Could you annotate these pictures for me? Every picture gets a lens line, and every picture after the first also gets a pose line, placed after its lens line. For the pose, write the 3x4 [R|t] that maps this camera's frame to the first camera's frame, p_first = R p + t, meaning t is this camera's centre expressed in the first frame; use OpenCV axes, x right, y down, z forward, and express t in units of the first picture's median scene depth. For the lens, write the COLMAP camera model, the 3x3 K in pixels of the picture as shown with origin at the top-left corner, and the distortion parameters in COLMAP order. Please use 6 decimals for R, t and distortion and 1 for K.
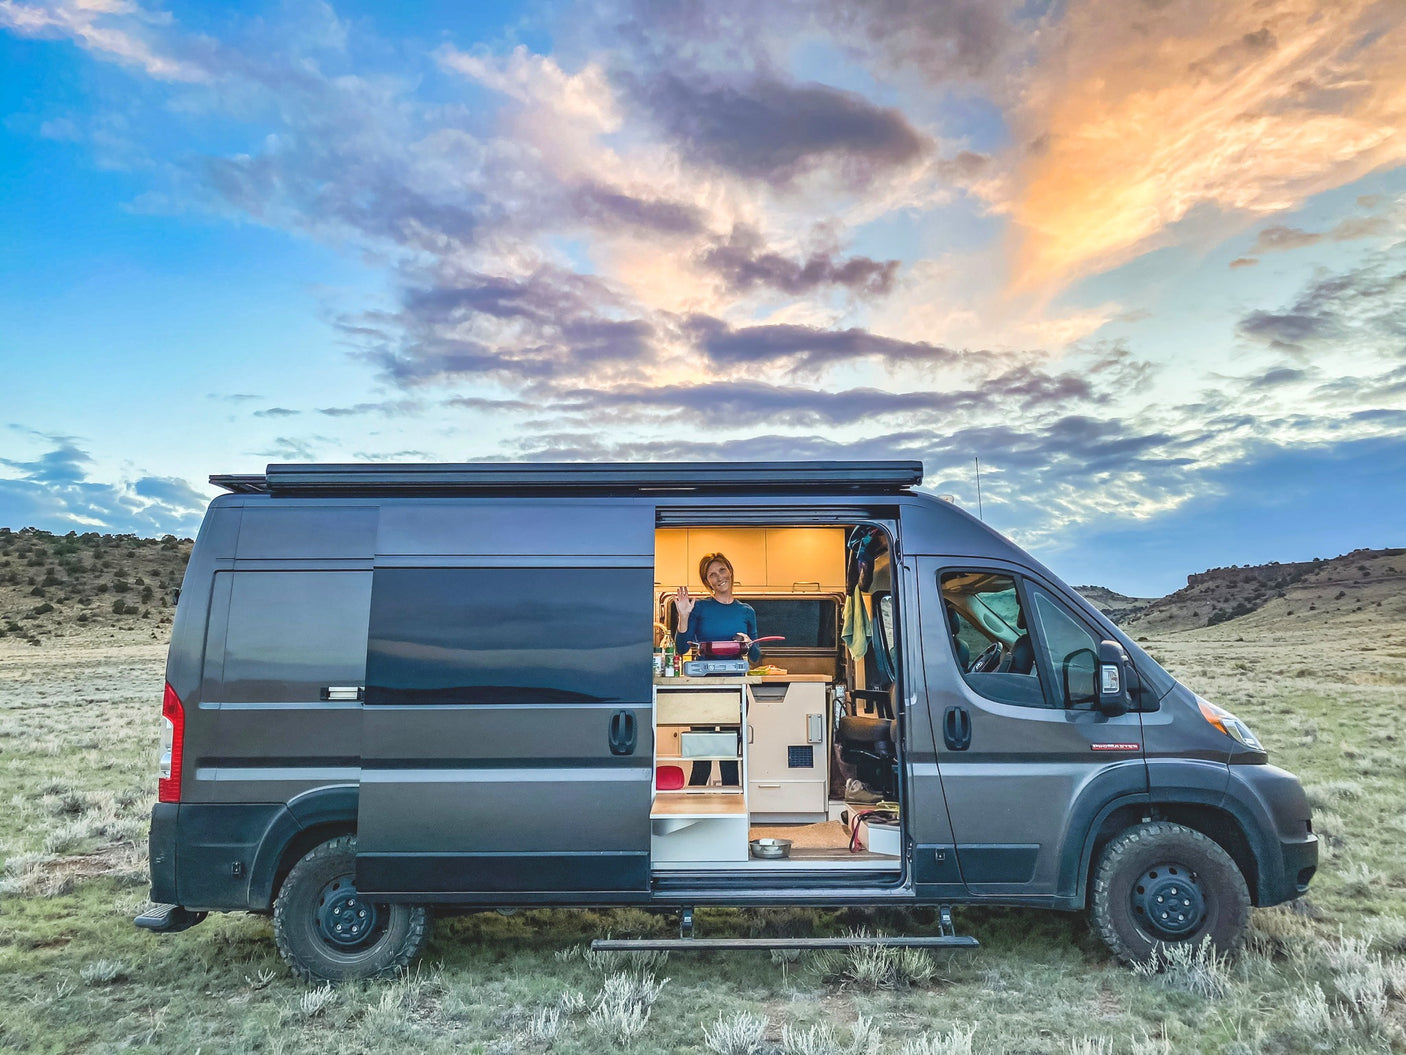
lens RADIAL K [[958.9, 0, 703.0], [0, 958.9, 527.5], [0, 0, 1]] dist [0.015194, 0.000934]
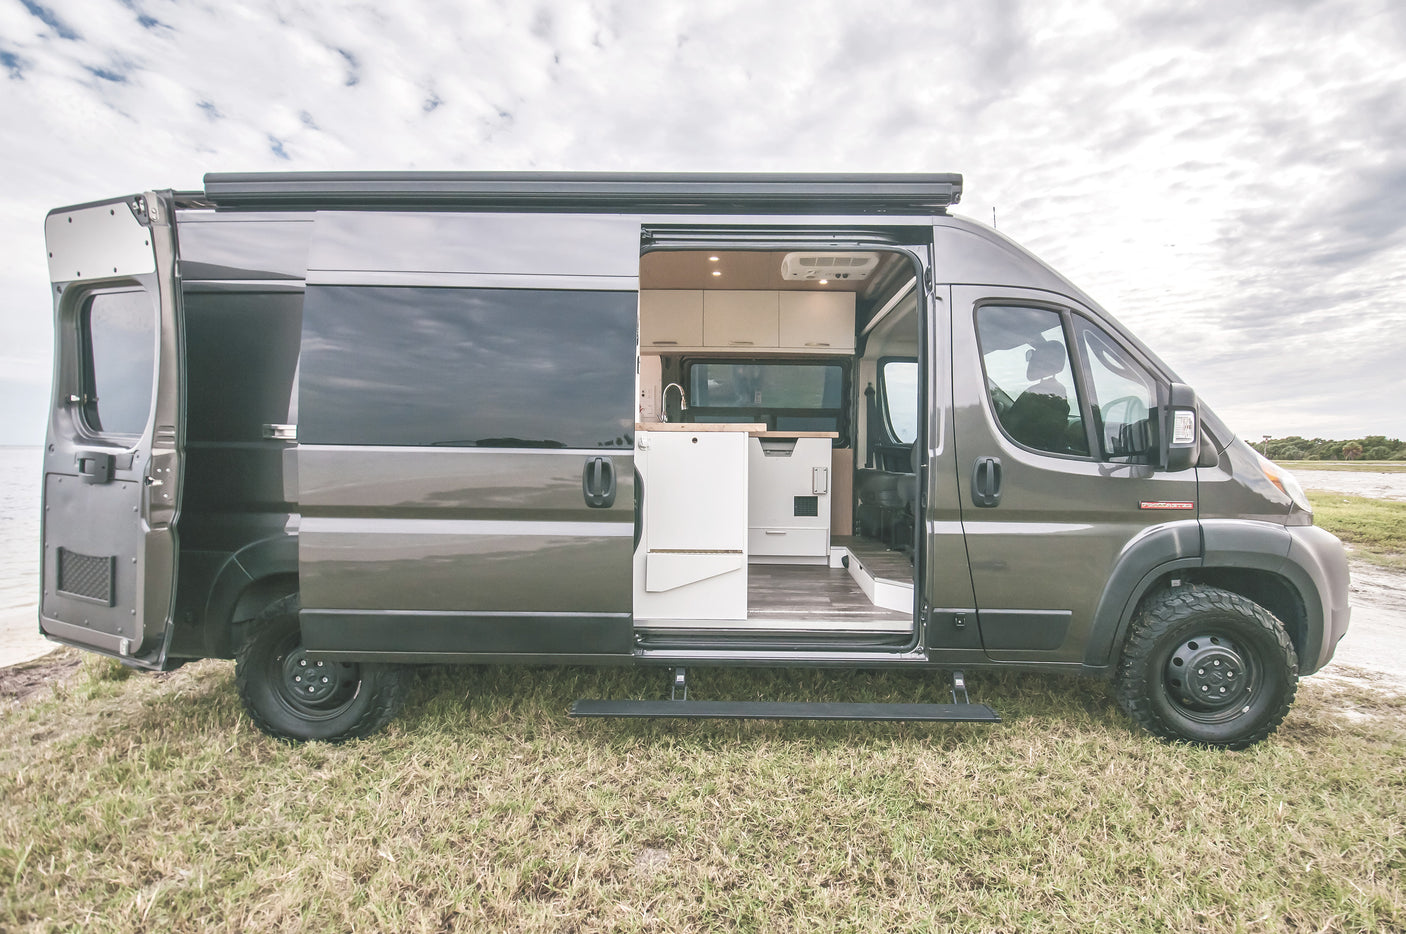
lens RADIAL K [[694.2, 0, 703.0], [0, 694.2, 467.0], [0, 0, 1]] dist [-0.001491, -0.000353]
pose [[0.998772, 0.014358, -0.047409, 0.034252], [-0.005213, 0.982223, 0.187643, 0.075821], [0.049260, -0.187165, 0.981093, 0.362884]]
